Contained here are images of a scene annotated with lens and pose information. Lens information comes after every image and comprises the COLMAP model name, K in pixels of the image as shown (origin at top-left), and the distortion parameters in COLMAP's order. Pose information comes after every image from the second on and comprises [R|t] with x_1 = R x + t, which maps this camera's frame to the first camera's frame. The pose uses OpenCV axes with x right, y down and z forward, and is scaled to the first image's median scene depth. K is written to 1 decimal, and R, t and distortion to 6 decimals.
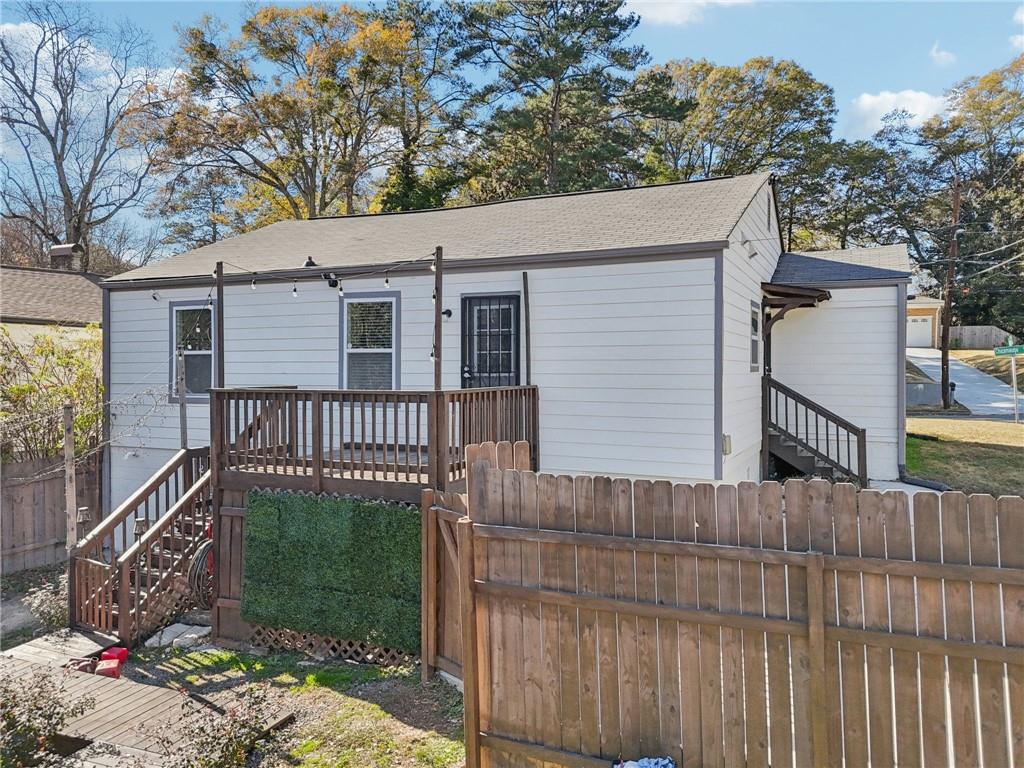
lens RADIAL K [[770.8, 0, 507.2], [0, 770.8, 381.2], [0, 0, 1]] dist [0.079599, -0.007580]
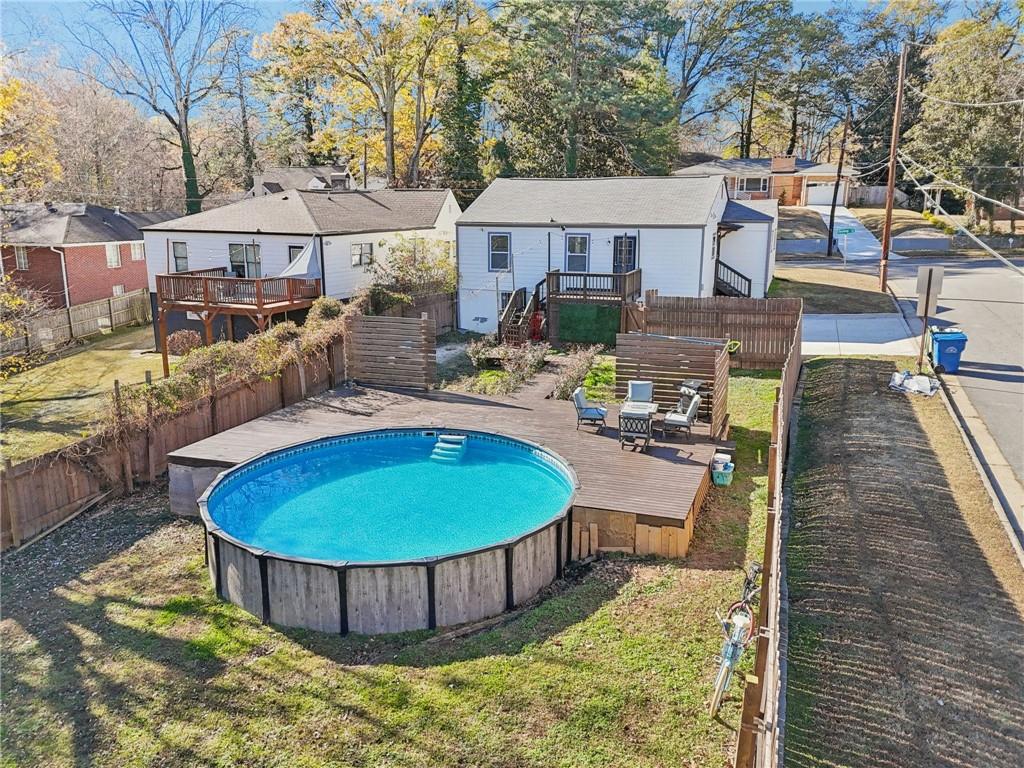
lens RADIAL K [[770.8, 0, 512.7], [0, 770.8, 387.2], [0, 0, 1]] dist [0.079599, -0.007580]
pose [[0.998518, -0.017093, 0.051669, -0.530394], [0.005182, 0.974944, 0.222391, -0.182511], [-0.054176, -0.221793, 0.973588, -1.710306]]
